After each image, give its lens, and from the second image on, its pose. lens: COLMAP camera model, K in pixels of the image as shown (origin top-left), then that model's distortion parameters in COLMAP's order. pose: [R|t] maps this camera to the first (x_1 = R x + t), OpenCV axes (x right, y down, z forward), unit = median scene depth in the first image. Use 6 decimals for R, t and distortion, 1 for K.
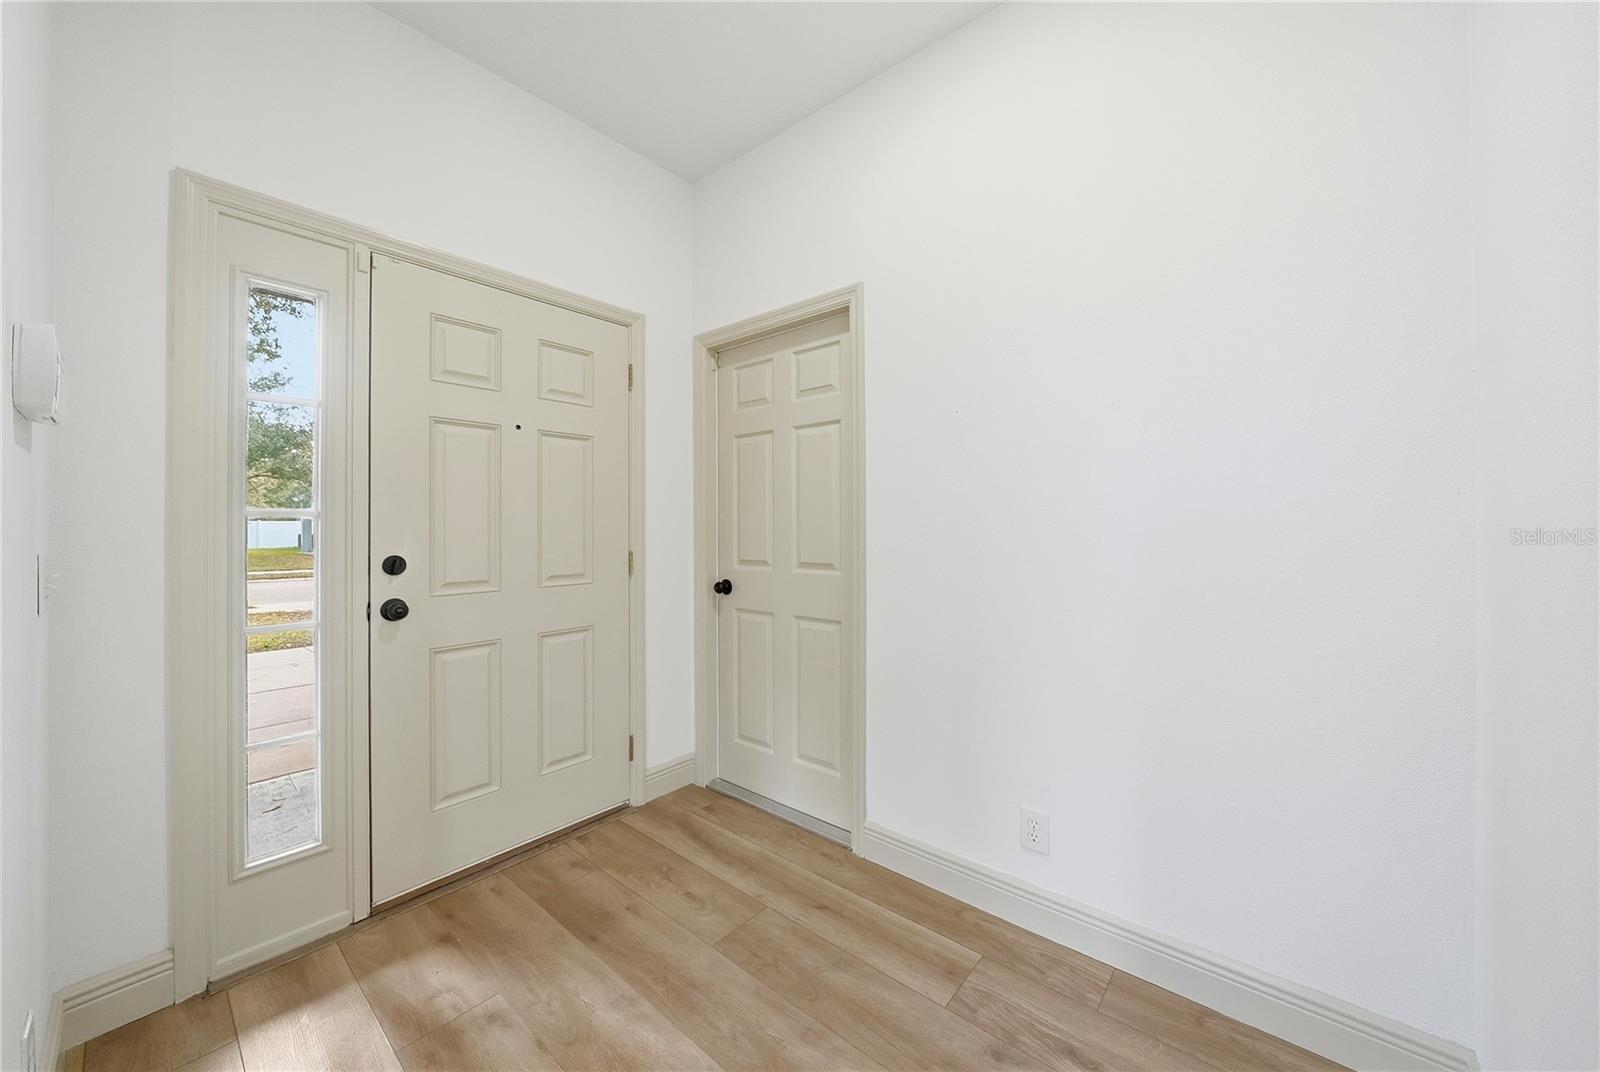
lens RADIAL K [[570.2, 0, 799.6], [0, 570.2, 531.6], [0, 0, 1]] dist [-0.028272, 0.004032]
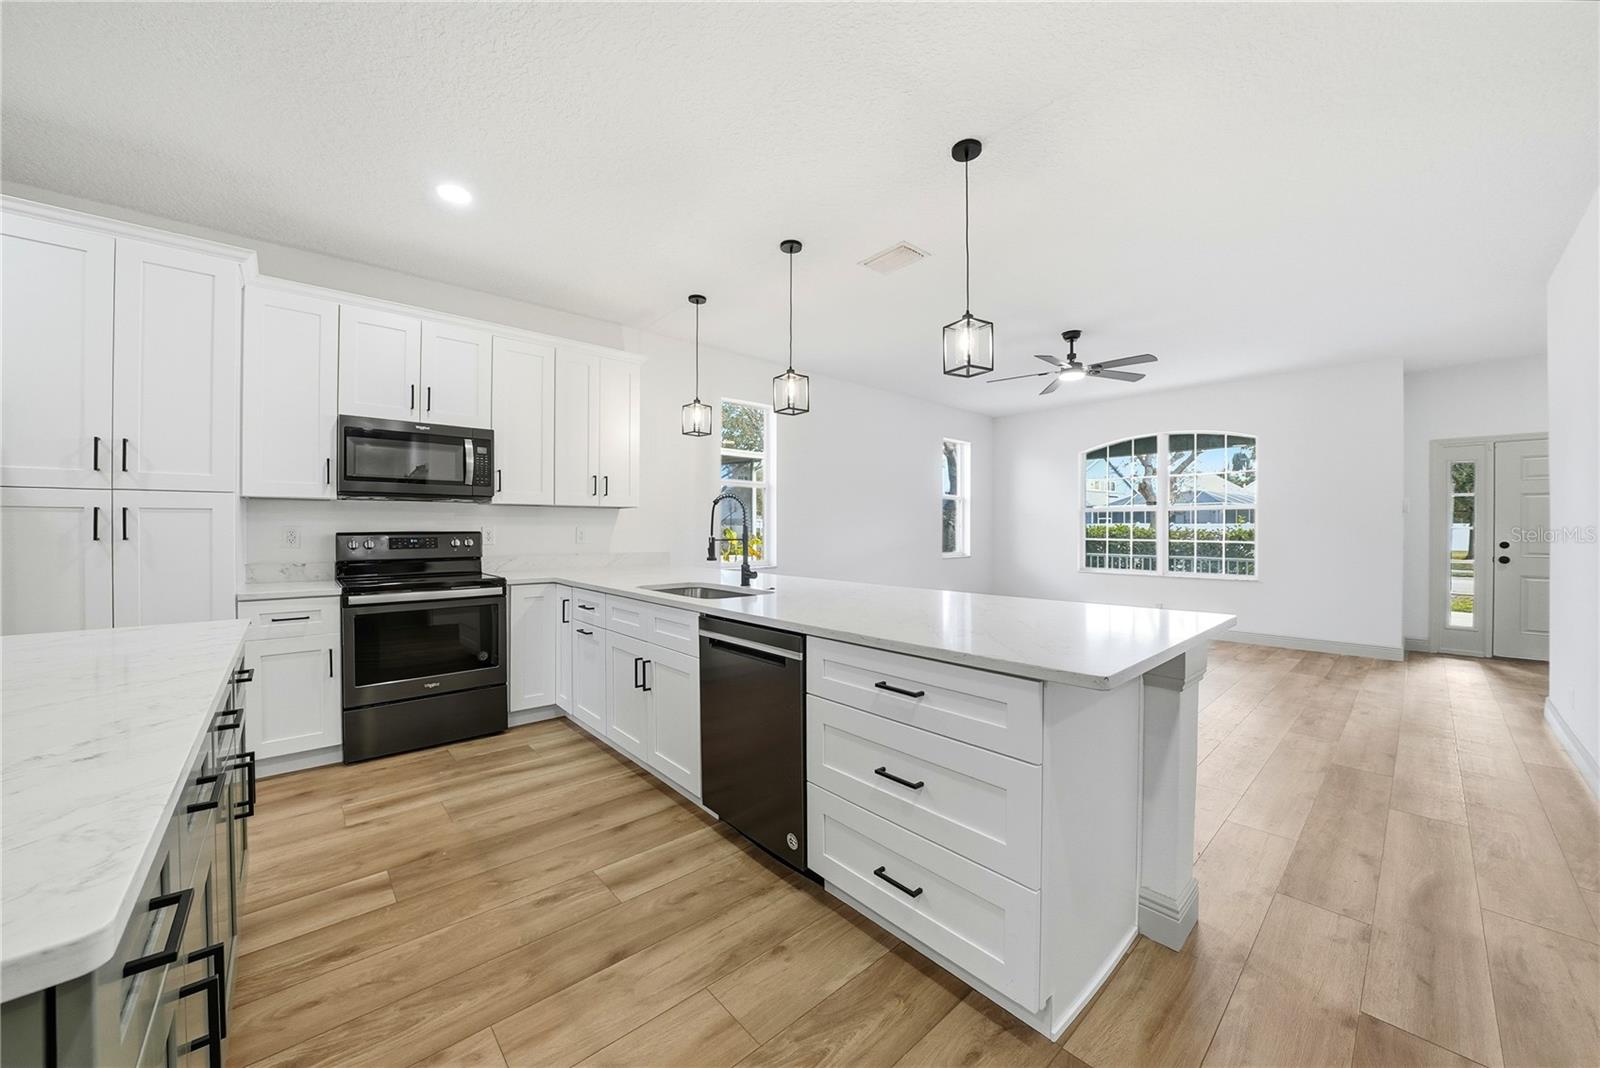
lens RADIAL K [[570.2, 0, 799.6], [0, 570.2, 529.6], [0, 0, 1]] dist [-0.028272, 0.004032]
pose [[-0.149787, -0.000584, -0.988718, 2.008890], [-0.005613, 0.999984, 0.000259, -0.002213], [0.988702, 0.005588, -0.149788, -1.672367]]
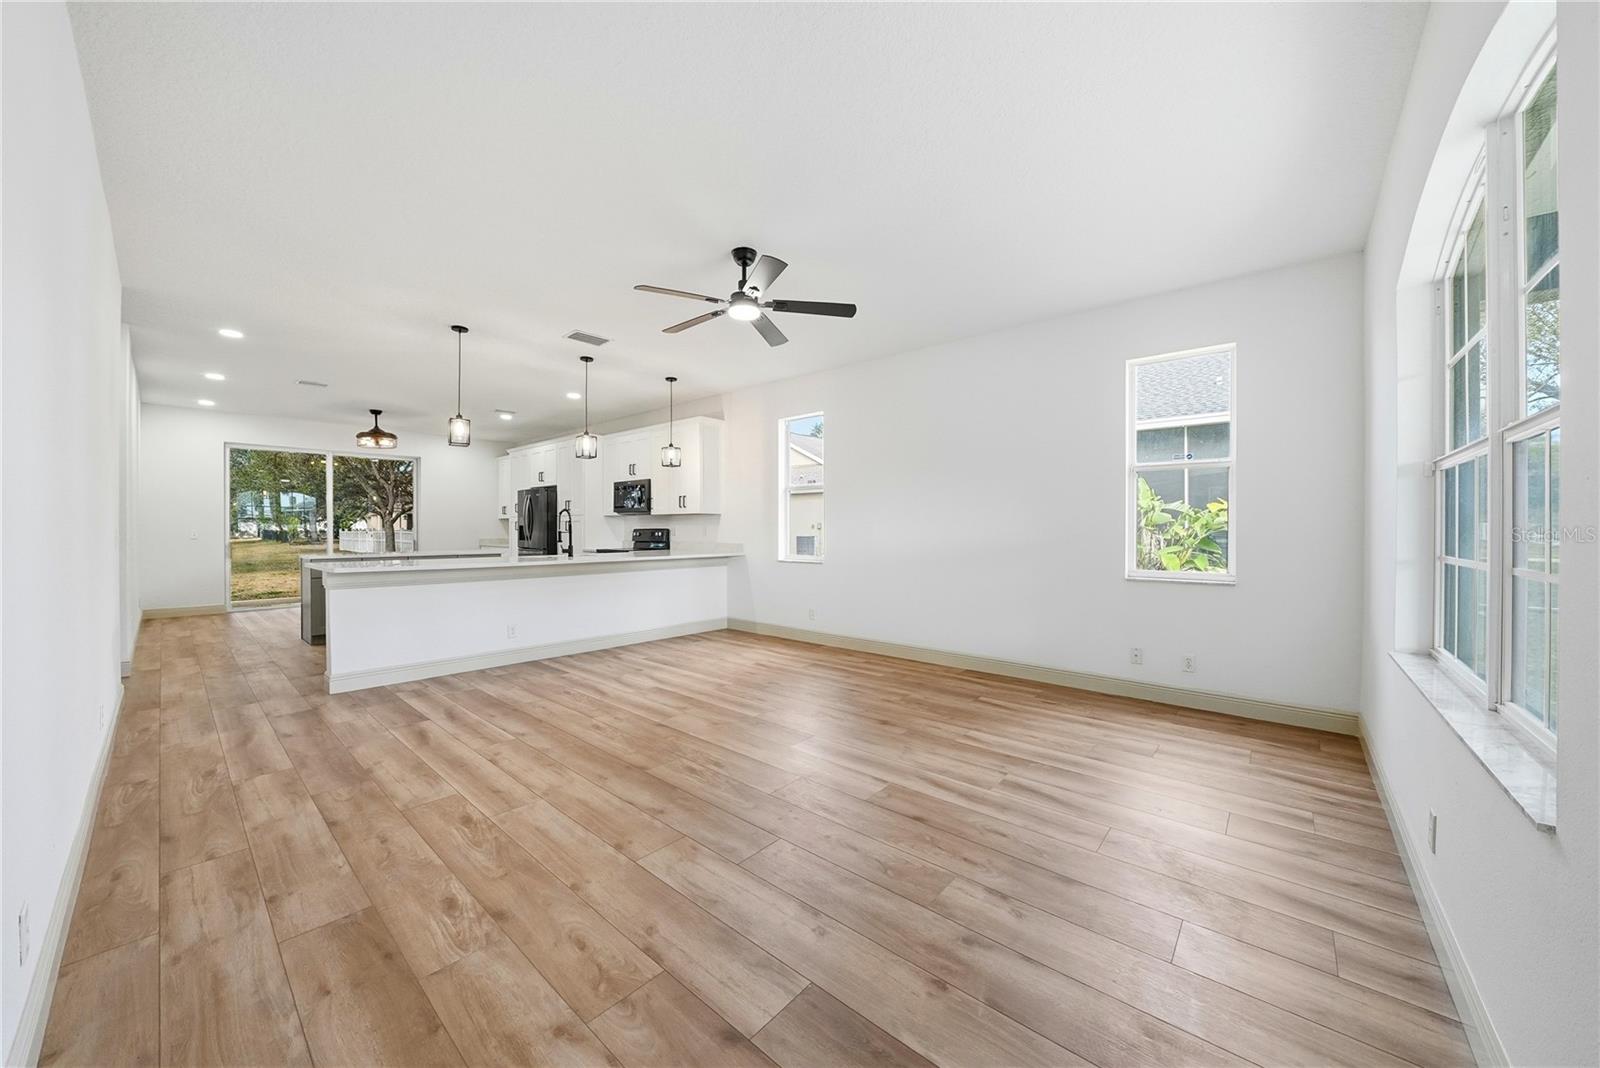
lens RADIAL K [[570.2, 0, 799.6], [0, 570.2, 529.6], [0, 0, 1]] dist [-0.028272, 0.004032]
pose [[-0.999760, -0.004623, 0.021429, -0.180475], [-0.004508, 0.999975, 0.005416, -0.004792], [-0.021454, 0.005318, -0.999756, 0.336867]]
